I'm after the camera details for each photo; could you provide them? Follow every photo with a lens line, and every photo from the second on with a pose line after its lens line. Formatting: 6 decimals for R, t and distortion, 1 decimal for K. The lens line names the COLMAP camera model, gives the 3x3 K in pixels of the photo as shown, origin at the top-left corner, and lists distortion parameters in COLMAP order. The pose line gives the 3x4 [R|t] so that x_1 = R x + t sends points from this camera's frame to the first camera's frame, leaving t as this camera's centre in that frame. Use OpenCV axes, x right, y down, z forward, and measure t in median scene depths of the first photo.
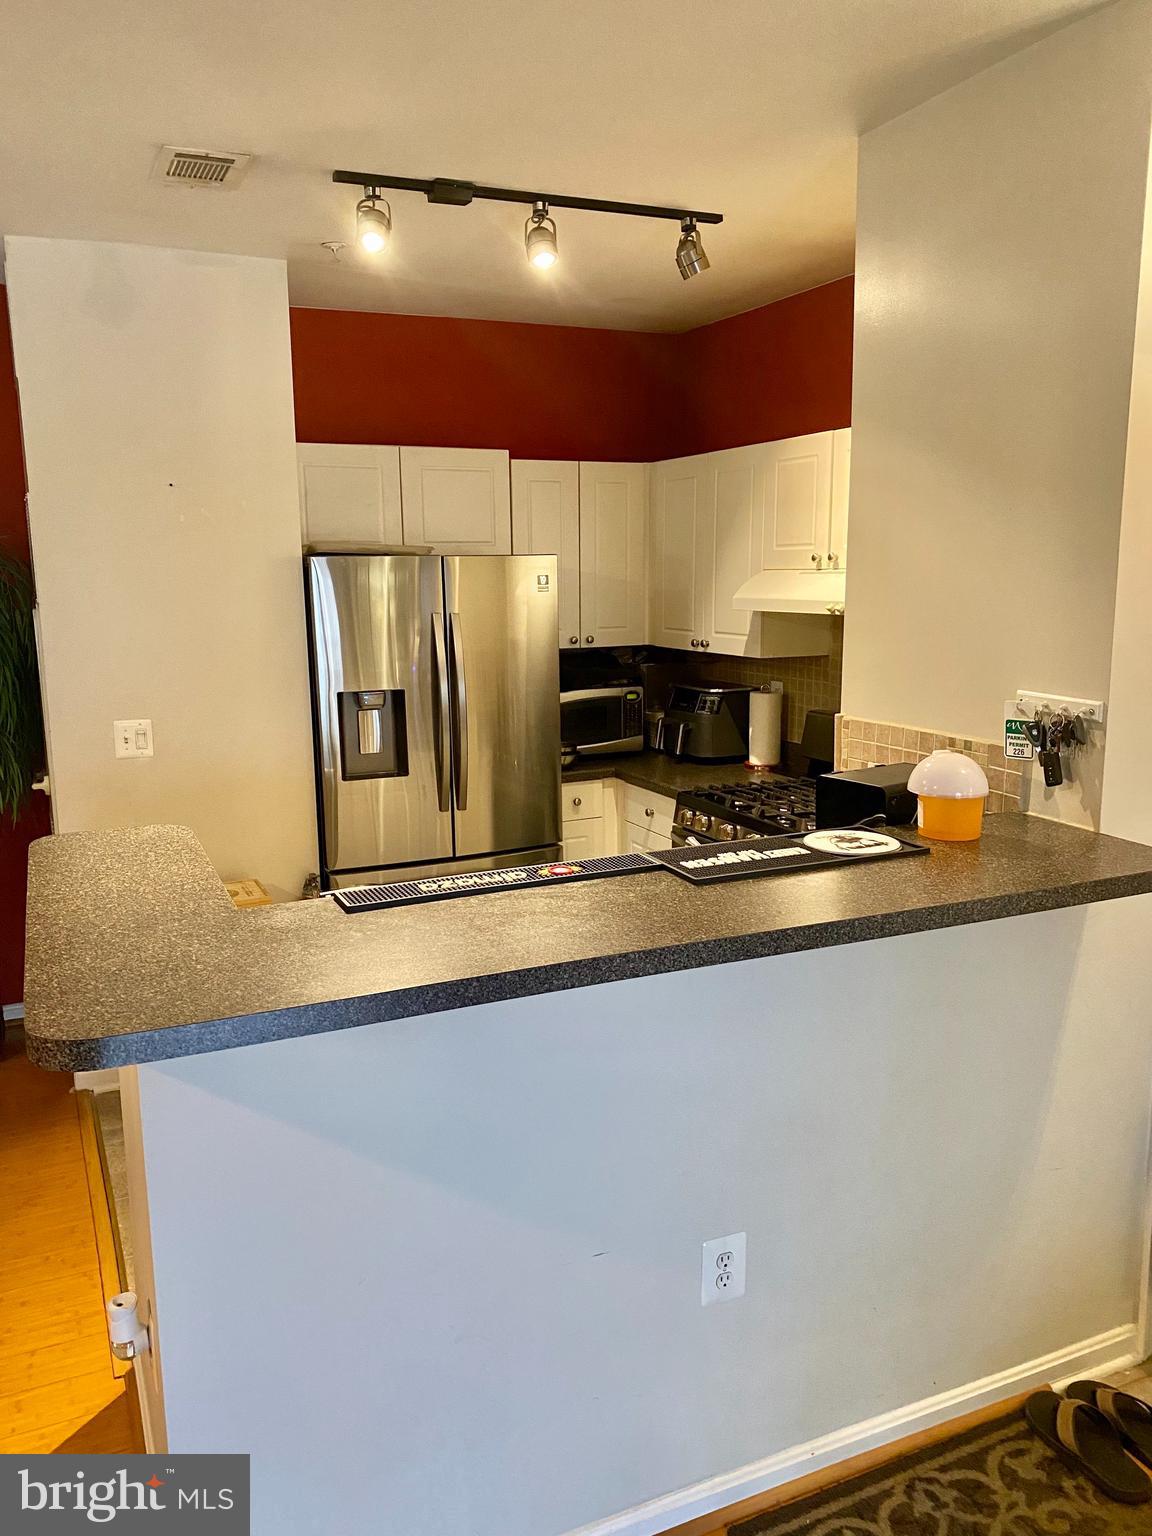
lens RADIAL K [[1218.1, 0, 576.0], [0, 1218.1, 768.0], [0, 0, 1]] dist [0.007225, 0.003648]
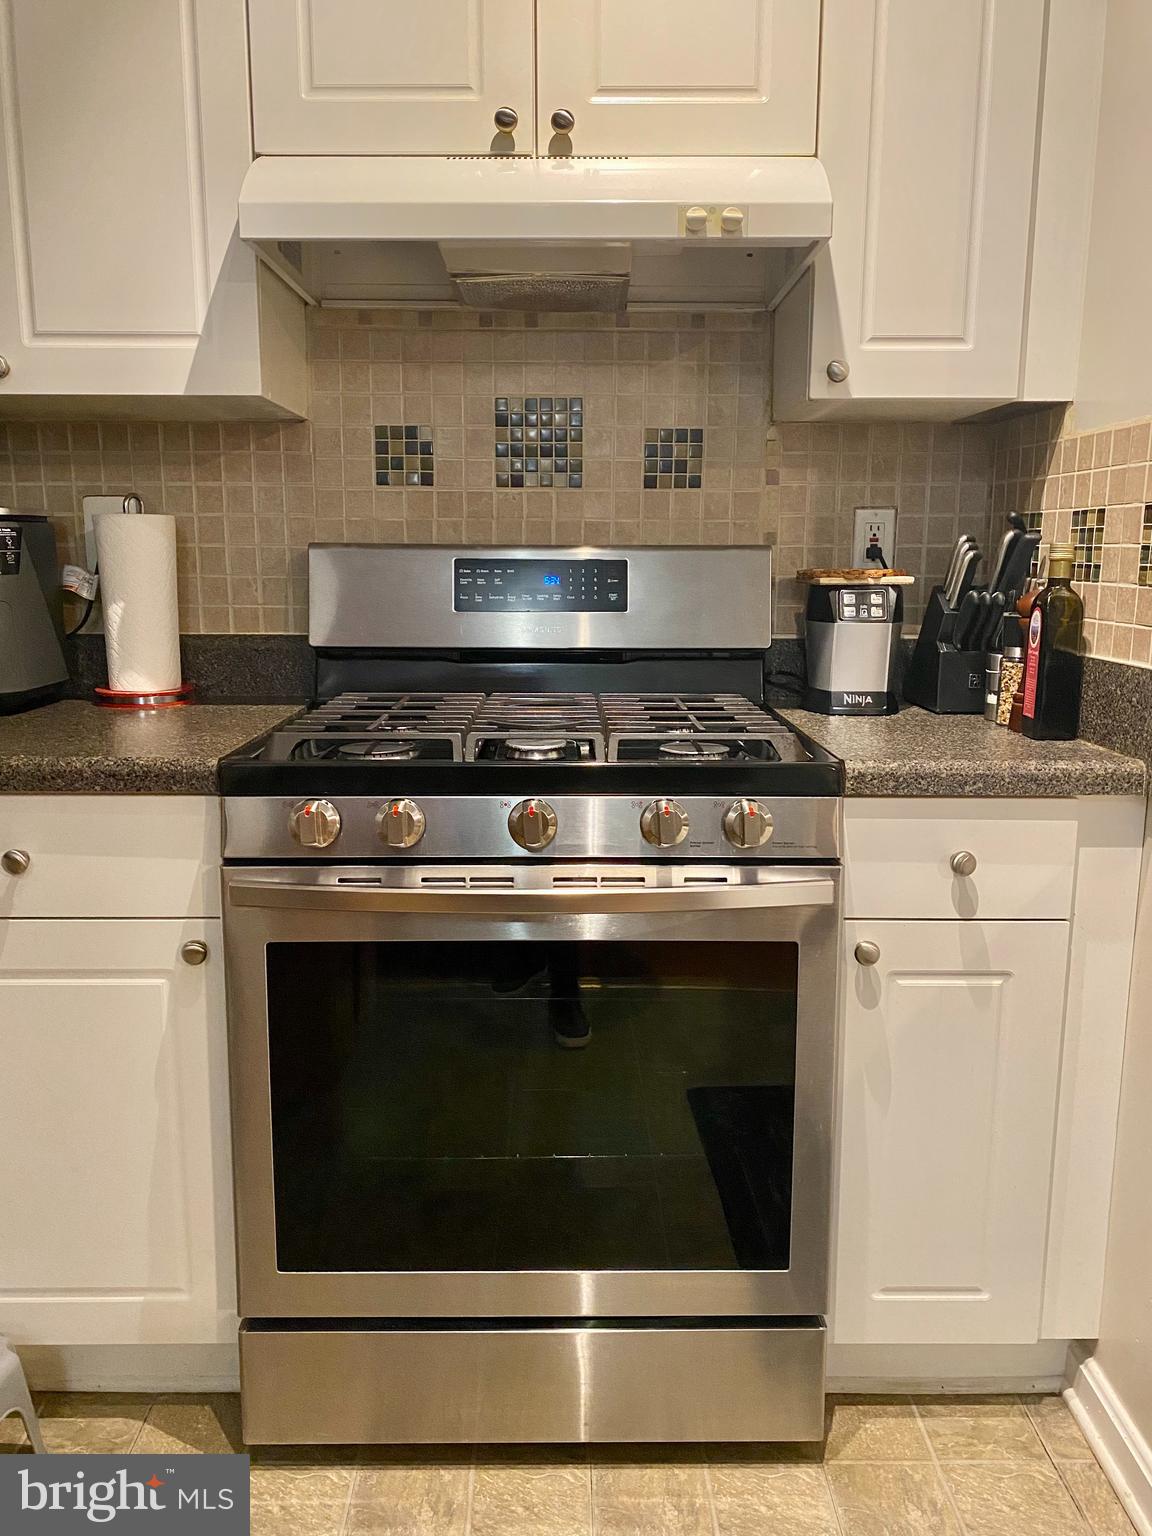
lens RADIAL K [[1218.1, 0, 576.0], [0, 1218.1, 768.0], [0, 0, 1]] dist [0.007225, 0.003648]
pose [[0.414241, -0.149577, 0.897793, -0.165038], [0.144560, 0.984695, 0.097355, 0.003351], [-0.898614, 0.089457, 0.429524, 0.709791]]
